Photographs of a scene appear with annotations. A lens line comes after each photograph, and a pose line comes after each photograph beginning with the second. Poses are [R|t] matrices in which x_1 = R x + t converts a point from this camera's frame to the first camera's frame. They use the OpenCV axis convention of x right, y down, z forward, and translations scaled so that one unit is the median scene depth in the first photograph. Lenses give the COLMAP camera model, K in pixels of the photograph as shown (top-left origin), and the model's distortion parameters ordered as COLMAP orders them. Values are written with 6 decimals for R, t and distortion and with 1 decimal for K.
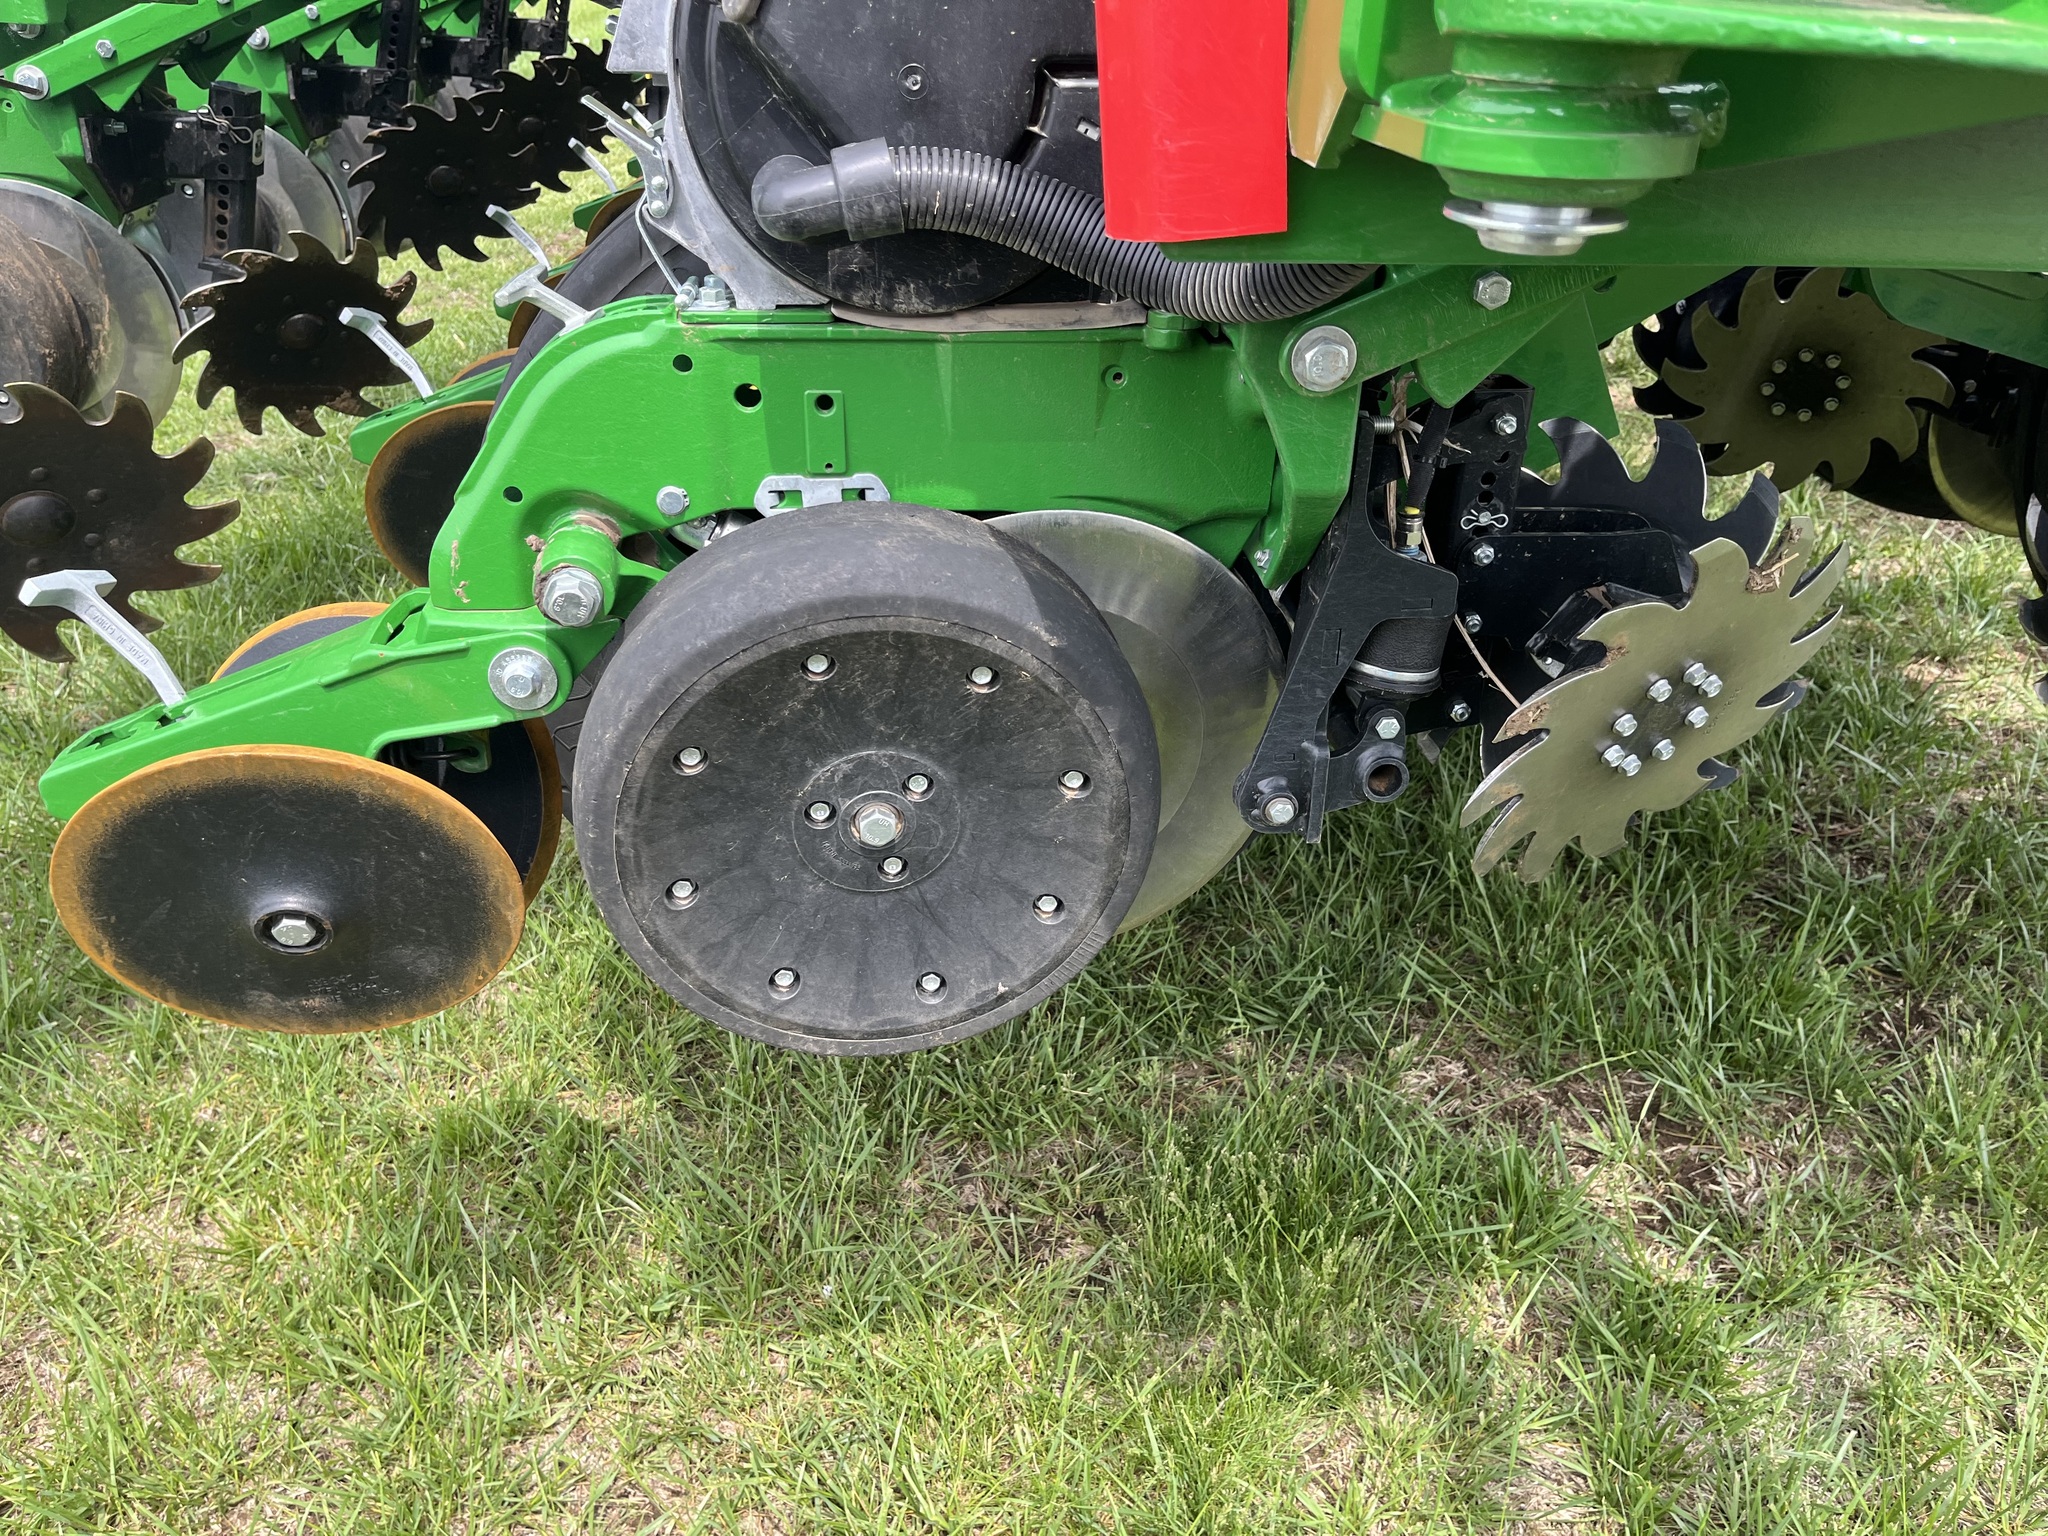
lens RADIAL K [[1552.3, 0, 1013.8], [0, 1552.3, 781.6], [0, 0, 1]] dist [0.053039, -0.077806]
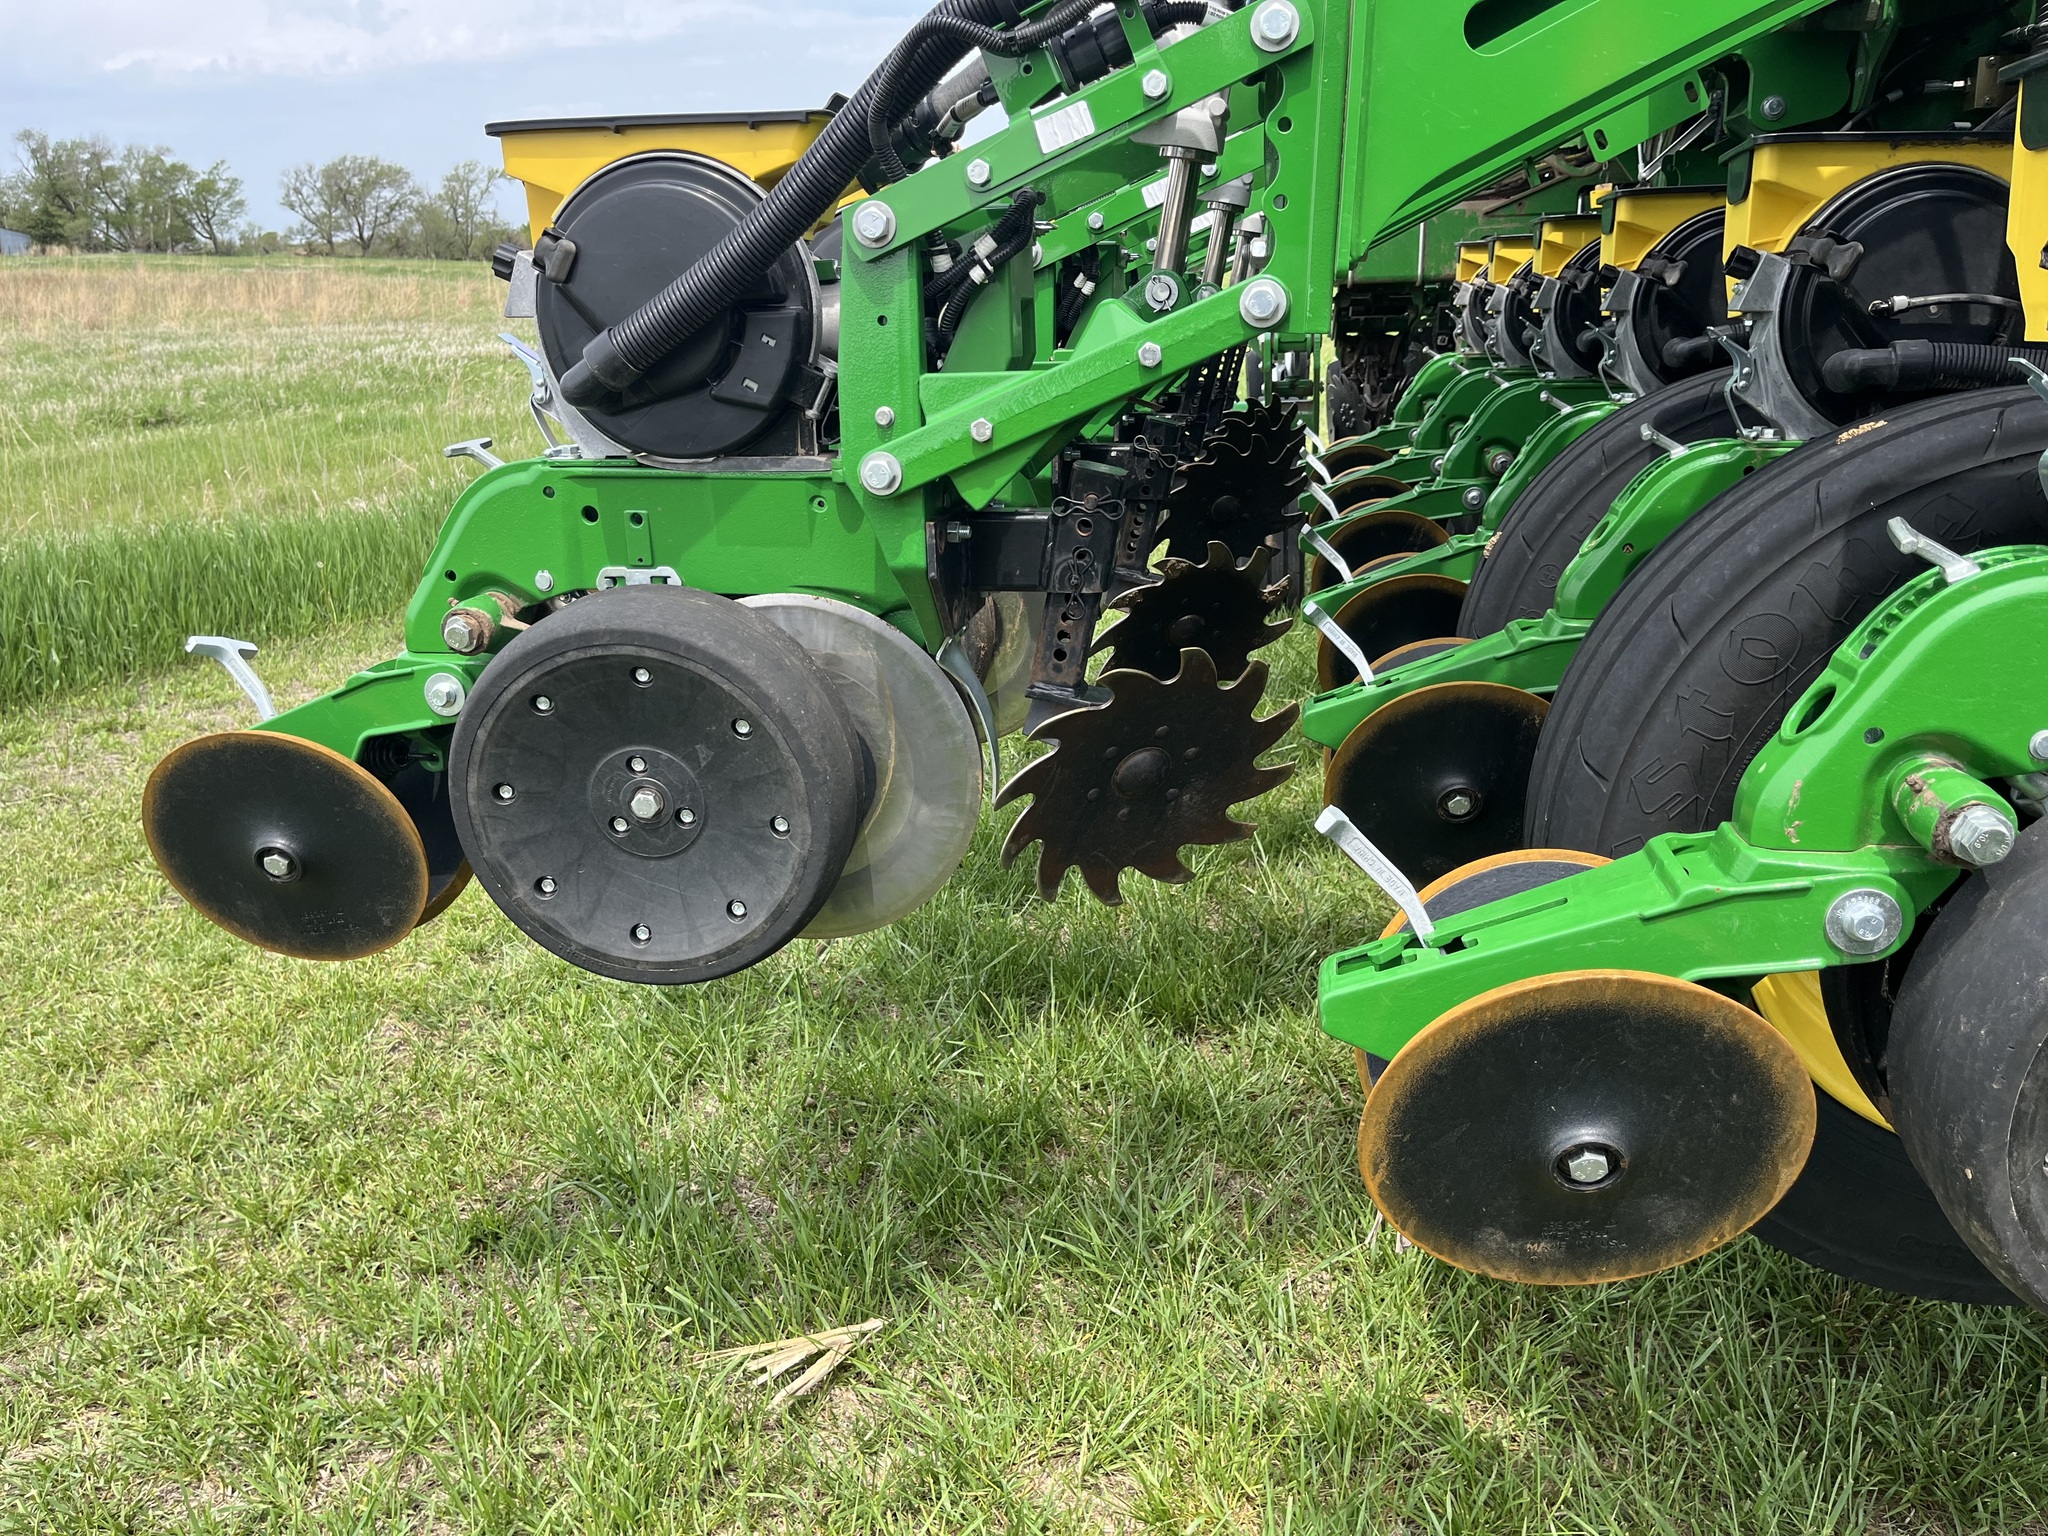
lens RADIAL K [[1552.3, 0, 1015.2], [0, 1552.3, 782.2], [0, 0, 1]] dist [0.053039, -0.077806]
pose [[0.968203, 0.026143, -0.248797, -0.592867], [-0.077721, 0.976745, -0.199822, 0.087105], [0.237787, 0.212805, 0.947719, -0.075860]]
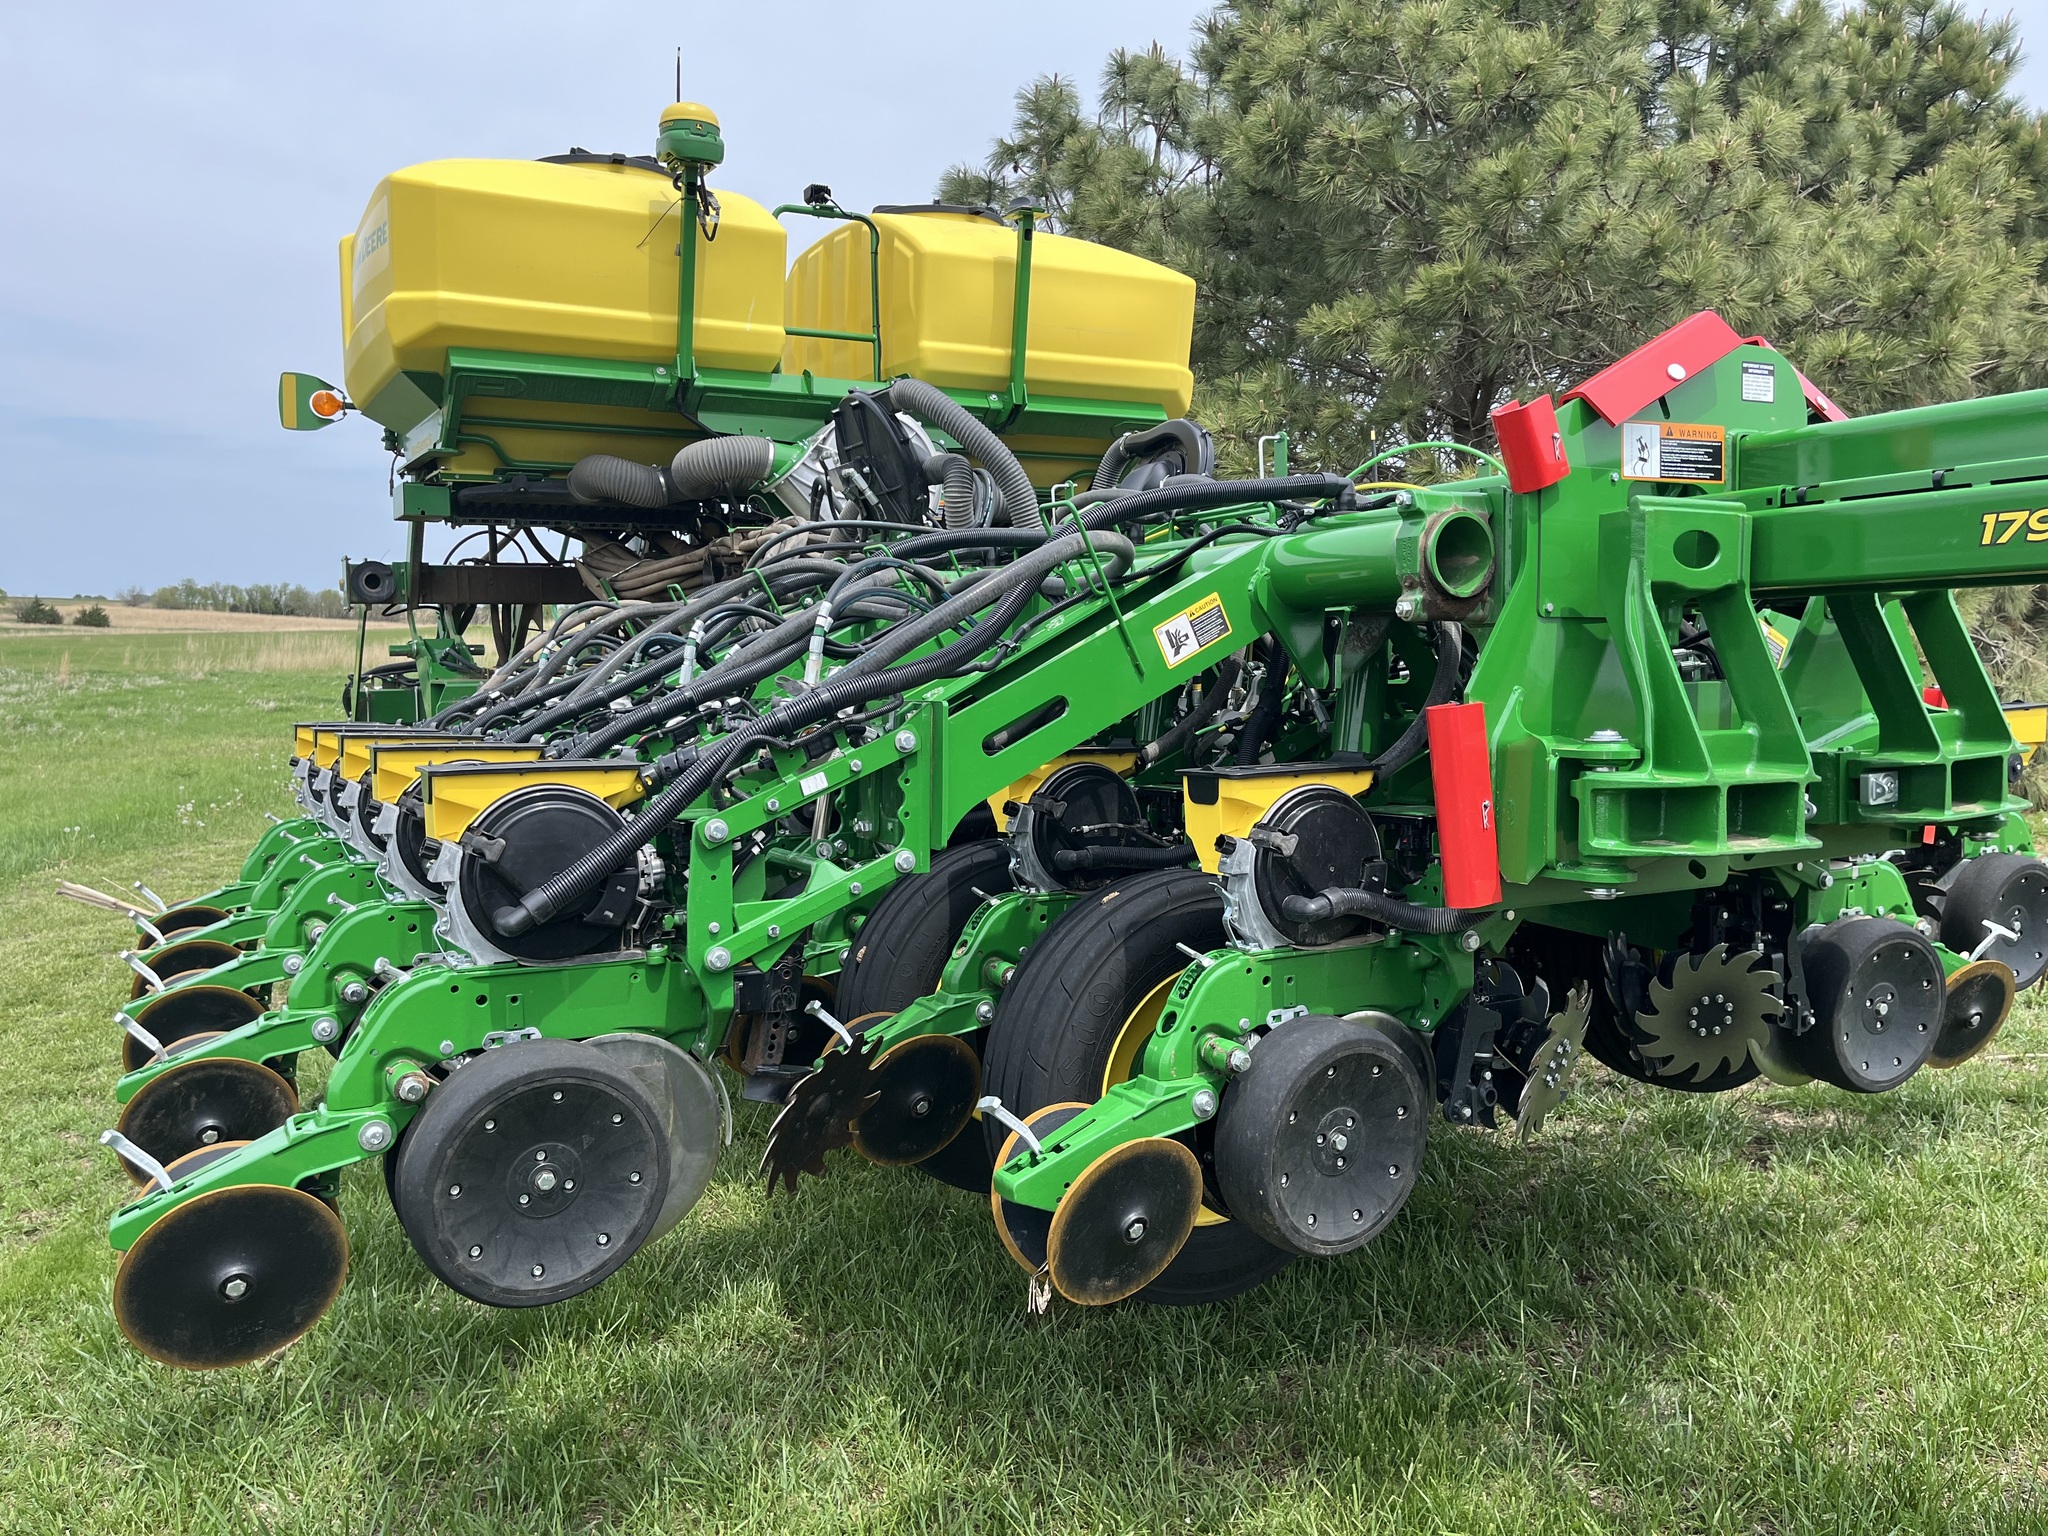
lens RADIAL K [[1552.3, 0, 1014.1], [0, 1552.3, 770.8], [0, 0, 1]] dist [0.053039, -0.077806]
pose [[0.910400, -0.059159, 0.409477, -1.576700], [0.227361, 0.898419, -0.375699, 0.319793], [-0.345656, 0.435135, 0.831372, -1.177637]]
